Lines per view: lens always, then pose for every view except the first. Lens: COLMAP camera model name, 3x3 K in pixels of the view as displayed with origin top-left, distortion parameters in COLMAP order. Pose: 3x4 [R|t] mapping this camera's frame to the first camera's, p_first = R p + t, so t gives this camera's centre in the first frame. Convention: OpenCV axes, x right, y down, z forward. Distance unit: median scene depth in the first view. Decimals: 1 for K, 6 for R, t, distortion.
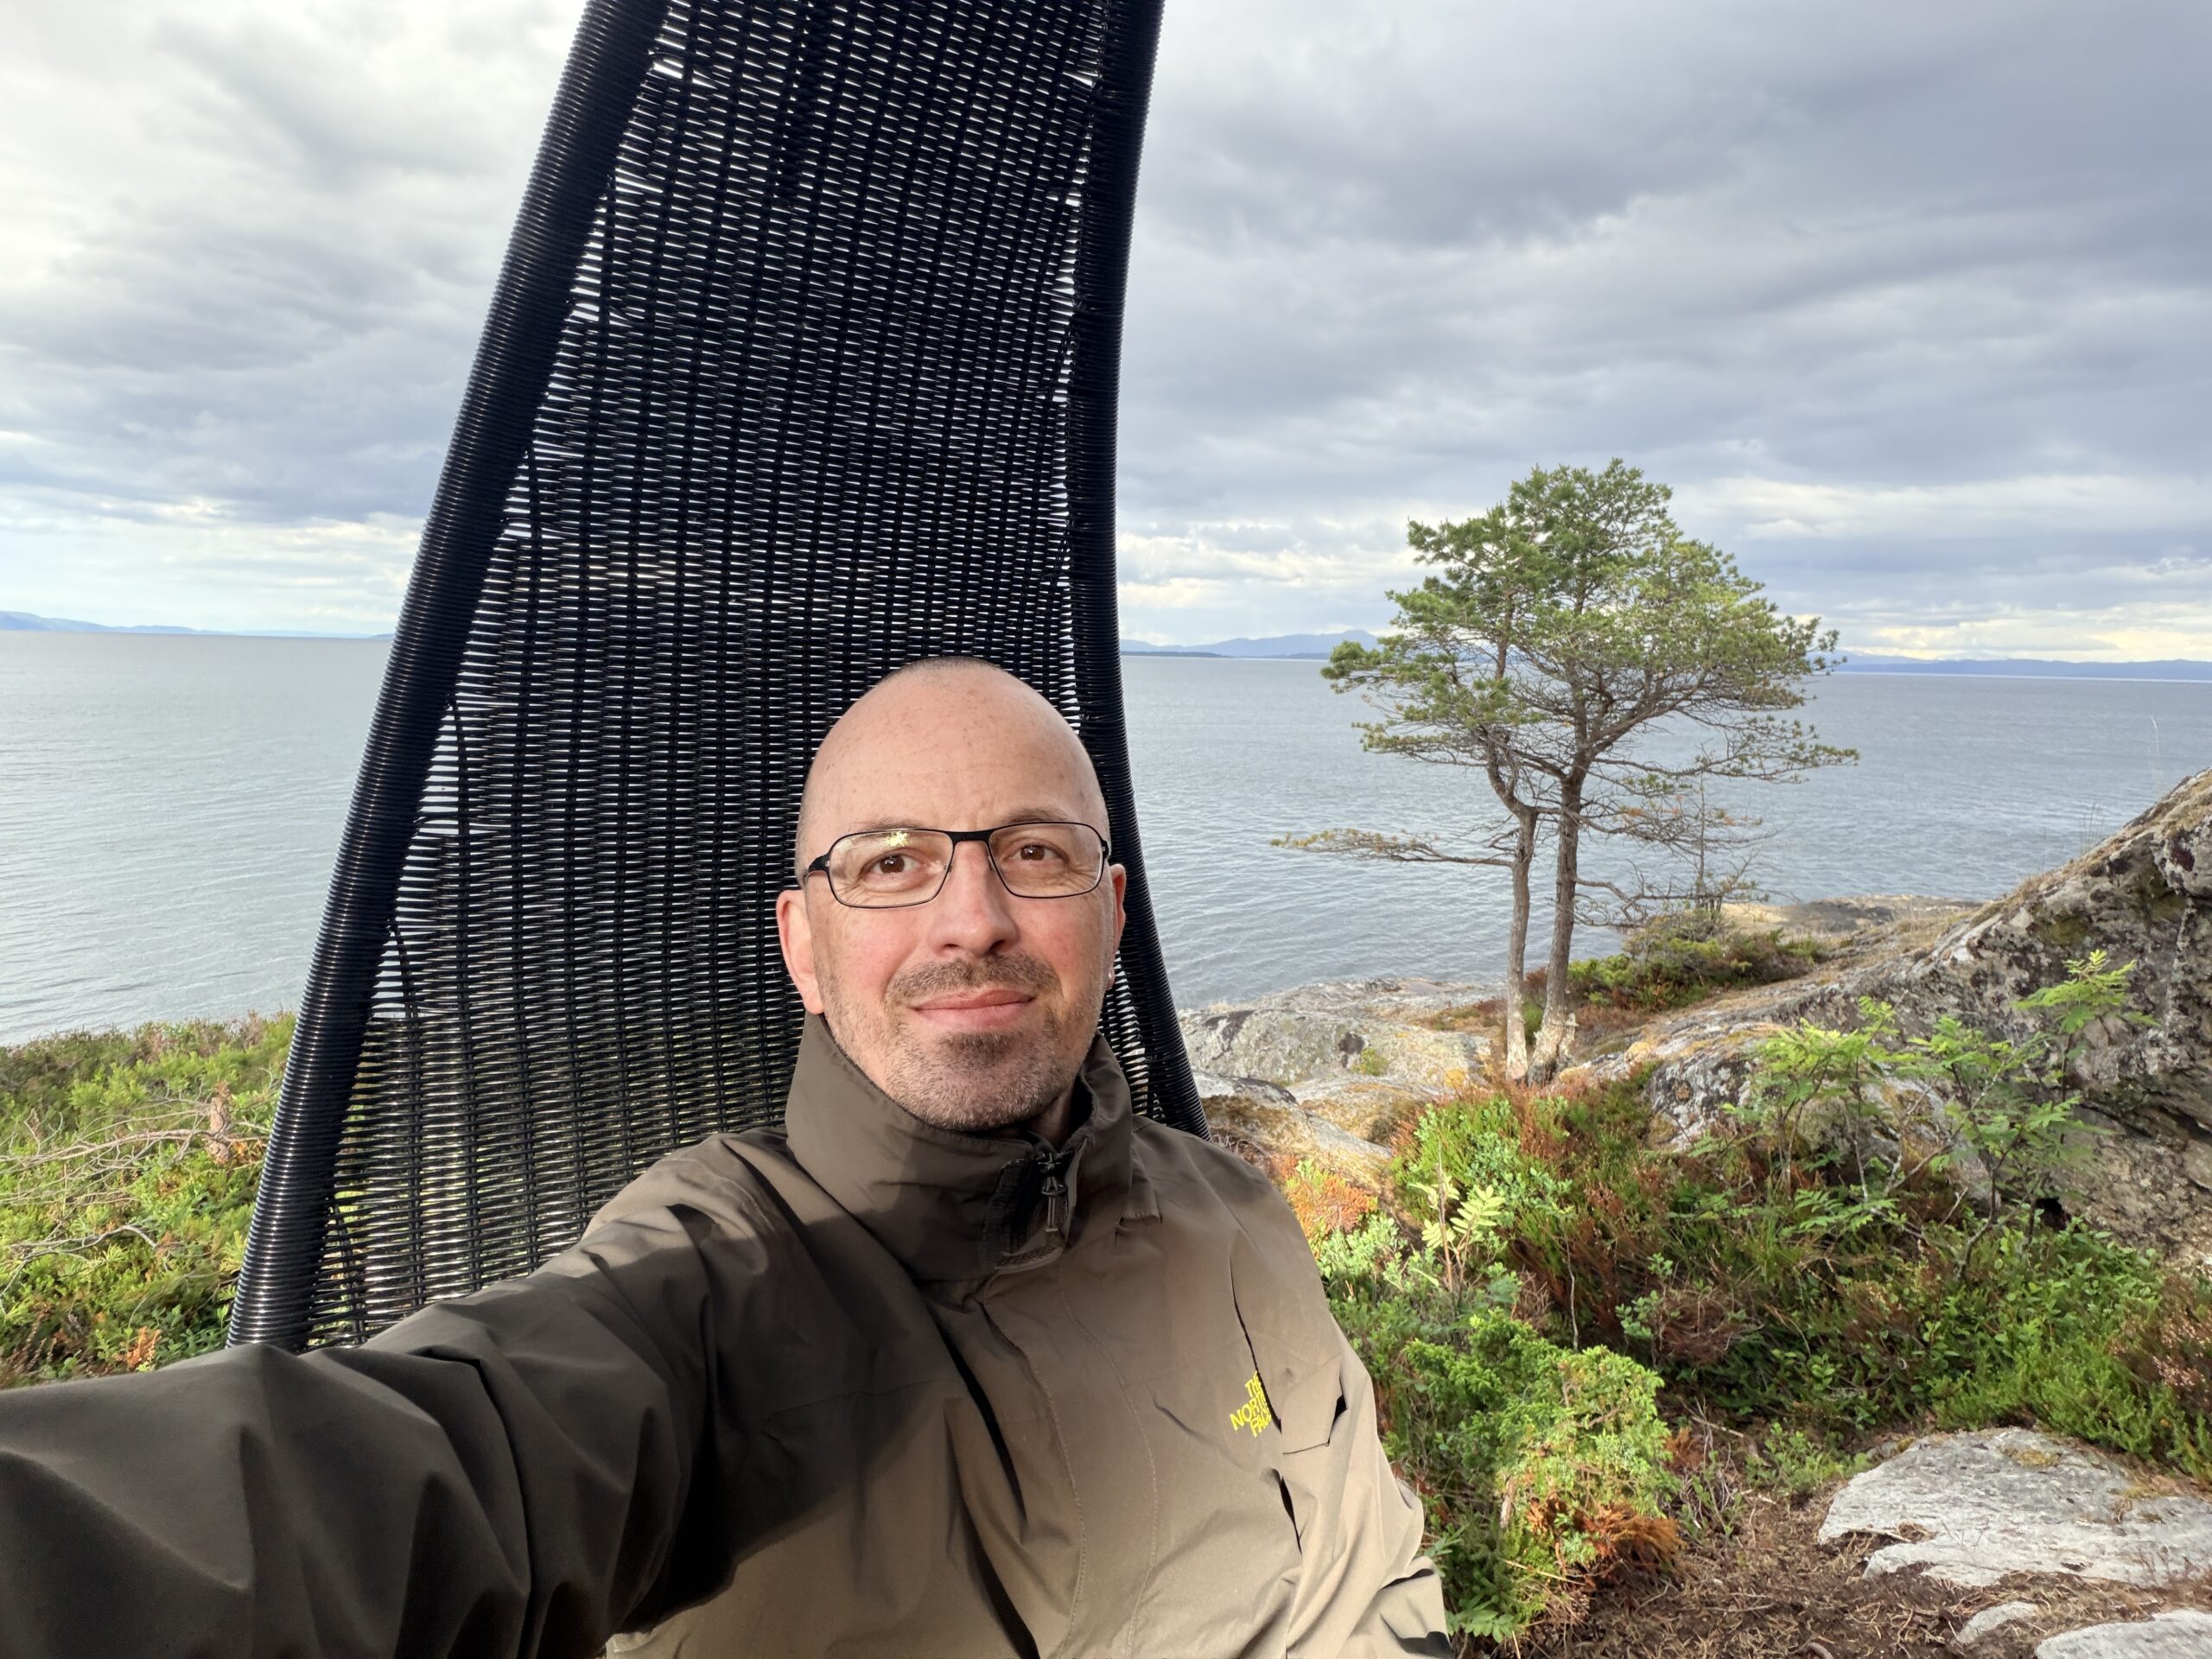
lens RADIAL K [[1347.4, 0, 1108.8], [0, 1347.4, 818.7], [0, 0, 1]] dist [-0.033632, -0.000975]
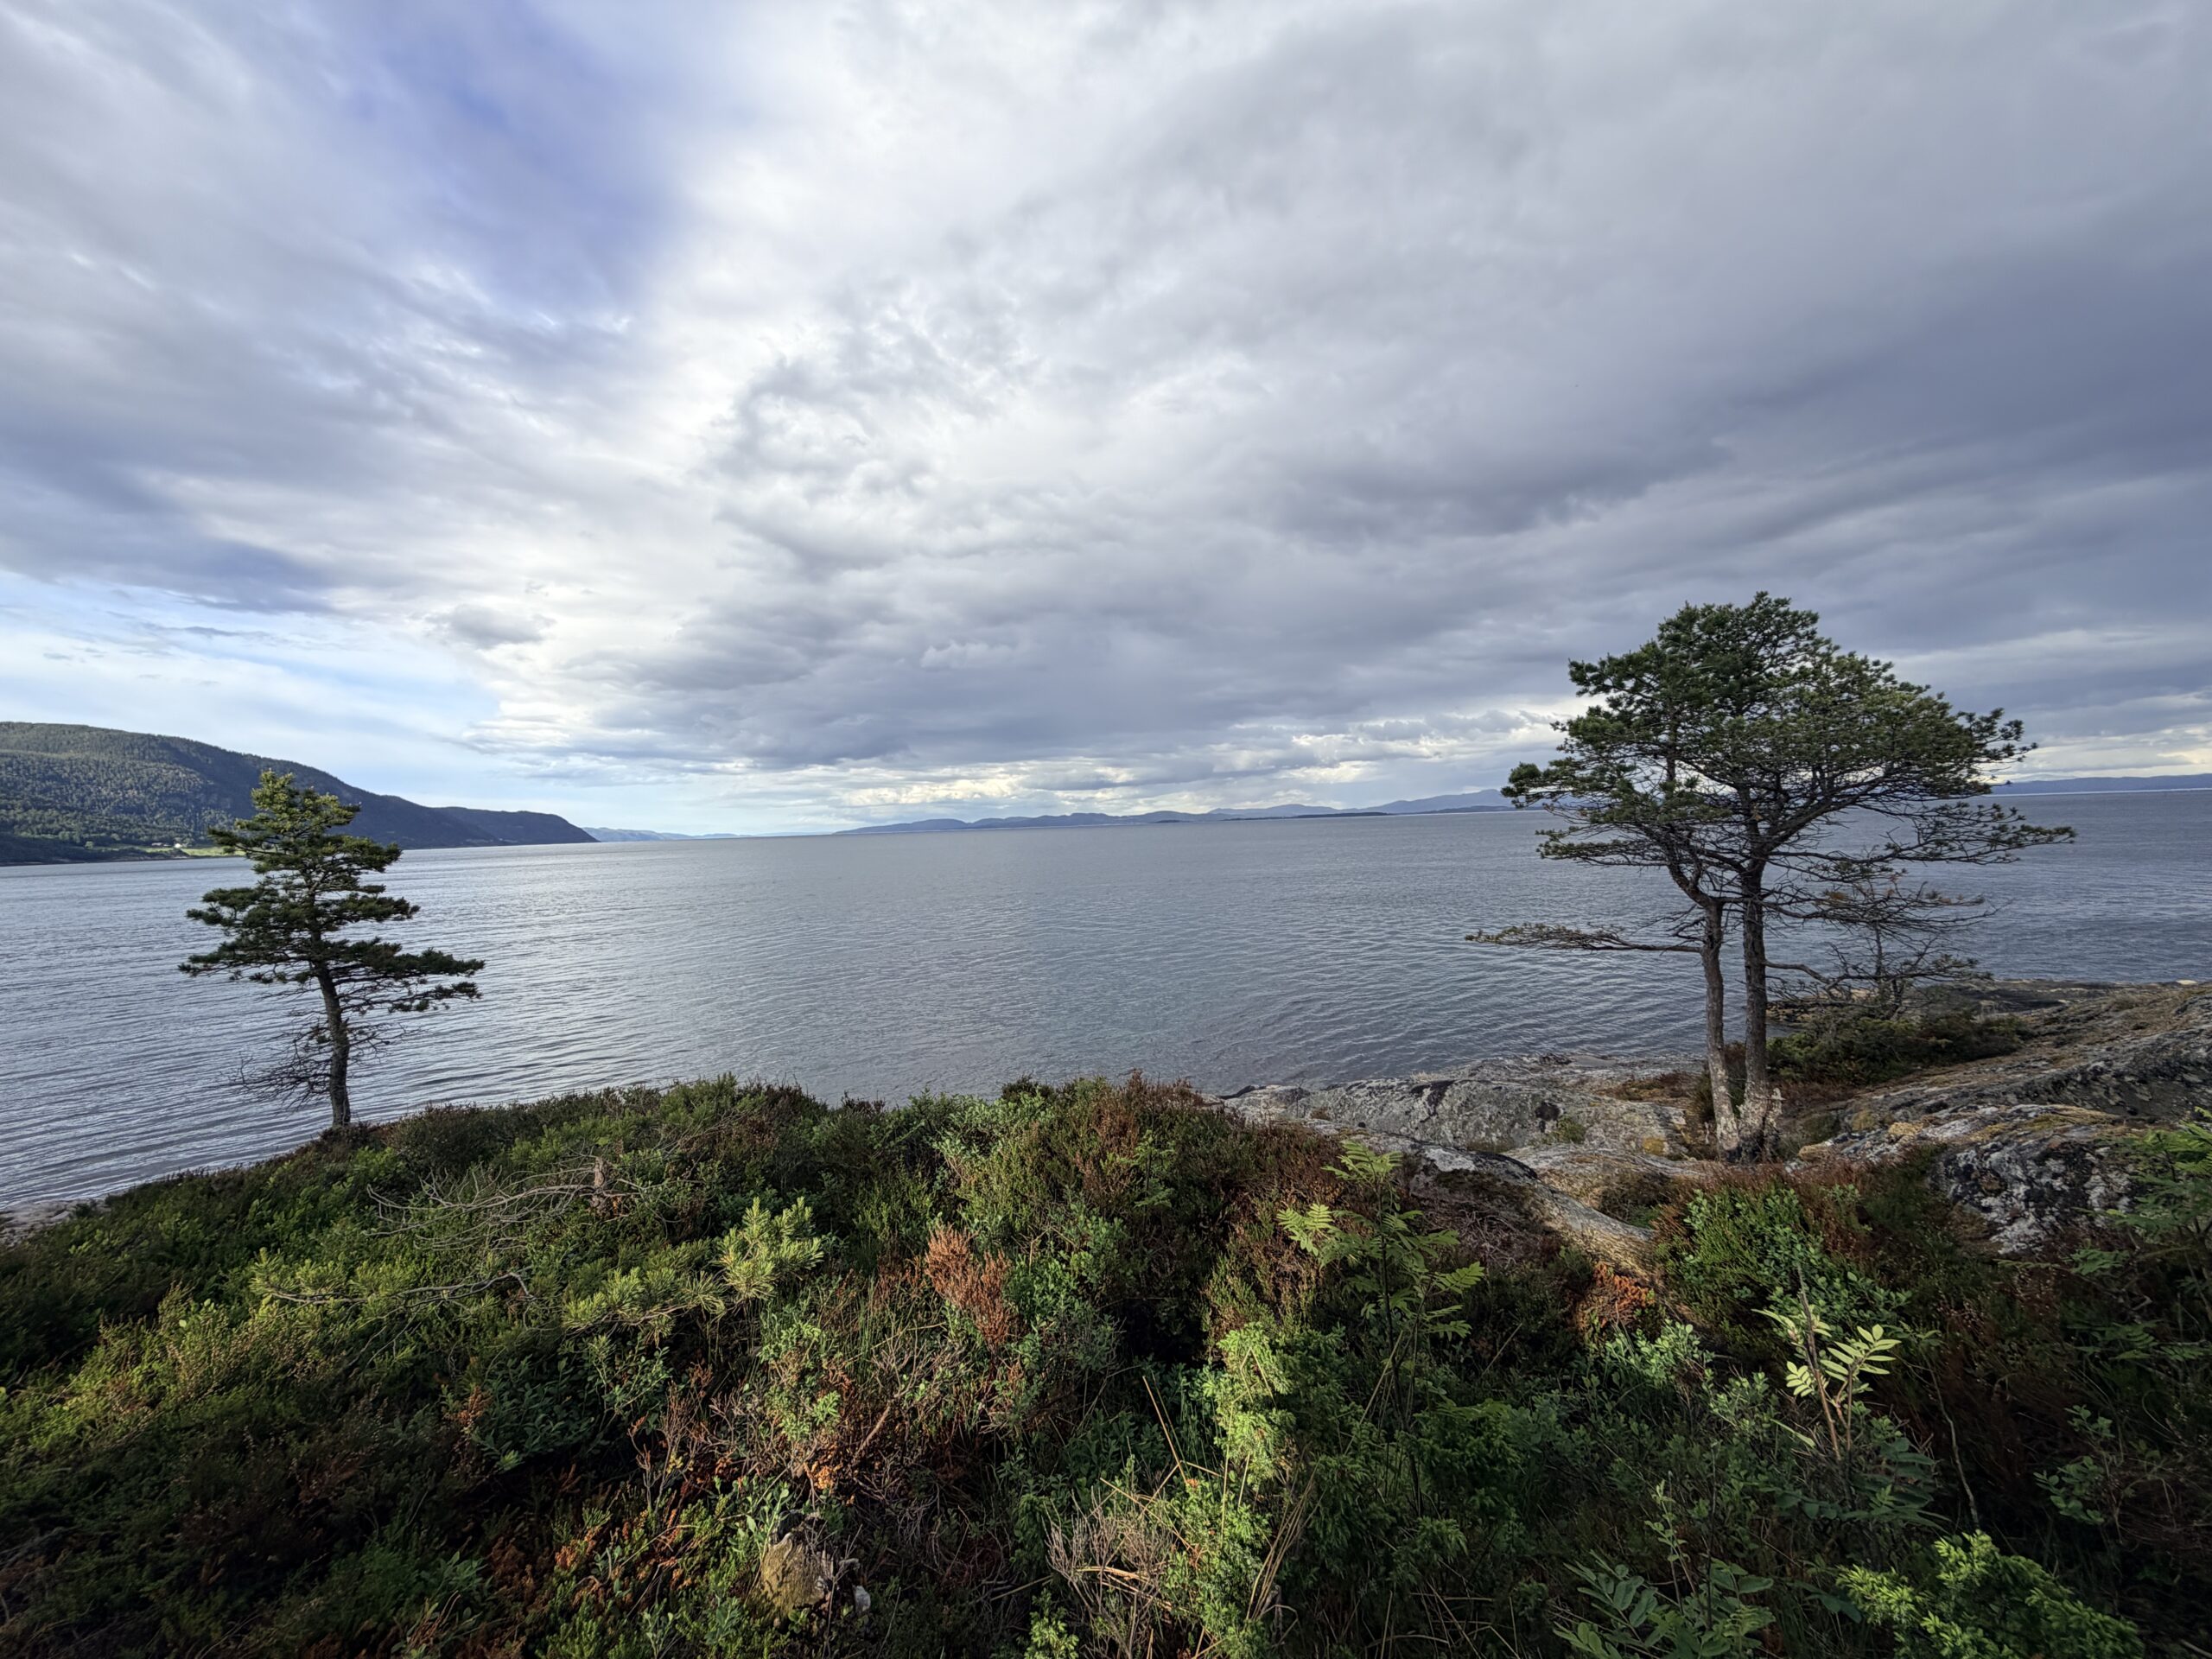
lens RADIAL K [[883.4, 0, 1086.2], [0, 883.4, 827.6], [0, 0, 1]] dist [-0.013501, -0.000348]
pose [[0.972354, -0.053899, -0.227207, -0.024170], [0.024610, 0.991231, -0.129825, 0.014994], [0.232212, 0.120644, 0.965154, 0.165968]]
